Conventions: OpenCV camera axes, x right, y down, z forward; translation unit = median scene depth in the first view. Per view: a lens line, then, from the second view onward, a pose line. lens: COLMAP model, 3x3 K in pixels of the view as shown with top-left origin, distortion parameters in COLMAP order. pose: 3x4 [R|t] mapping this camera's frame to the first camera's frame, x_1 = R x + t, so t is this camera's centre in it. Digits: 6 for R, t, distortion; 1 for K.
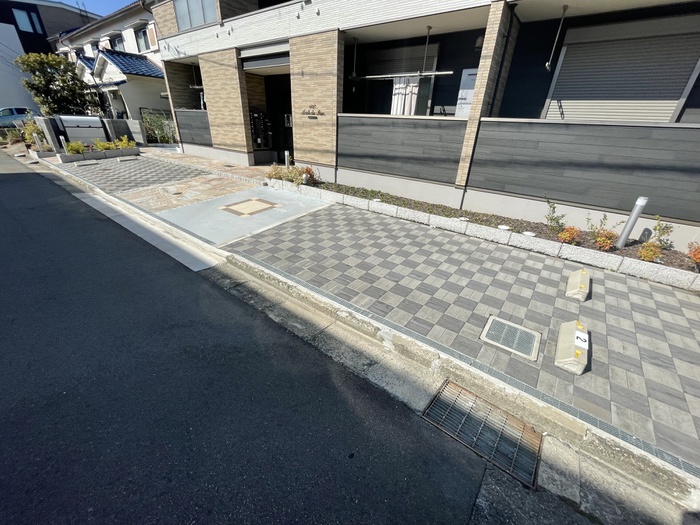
lens RADIAL K [[284.4, 0, 350.0], [0, 284.4, 262.5], [0, 0, 1]] dist [-0.002963, -0.000084]
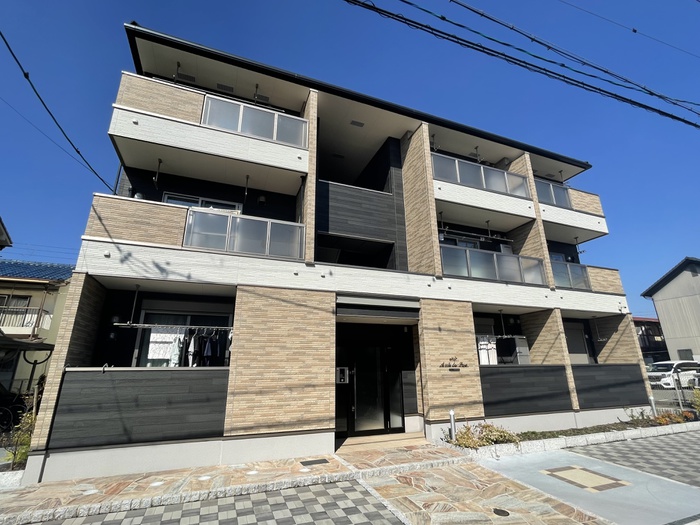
lens RADIAL K [[334.5, 0, 350.0], [0, 334.5, 262.5], [0, 0, 1]] dist [-0.000733, -0.001189]
pose [[0.509667, 0.216728, 0.832627, -1.257243], [0.409483, 0.790015, -0.456289, -0.404641], [-0.756679, 0.573502, 0.313898, 0.671766]]
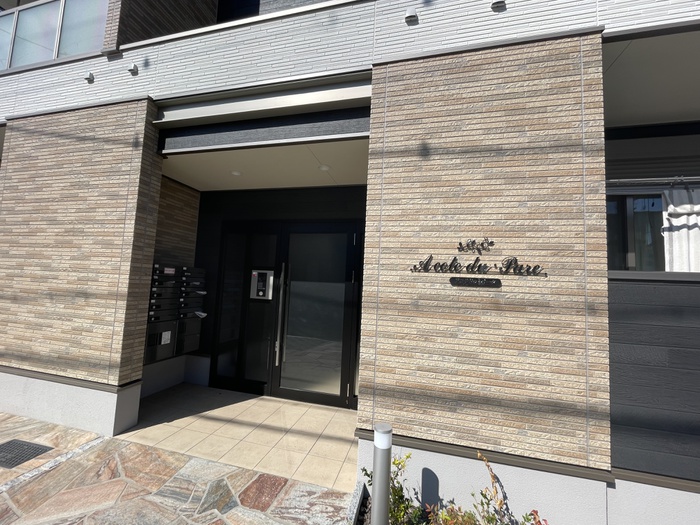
lens RADIAL K [[284.4, 0, 350.0], [0, 284.4, 262.5], [0, 0, 1]] dist [-0.002963, -0.000084]
pose [[0.916227, 0.034308, 0.399188, -0.329450], [0.169946, 0.868981, -0.464748, -0.400745], [-0.362831, 0.493655, 0.790353, 0.781344]]
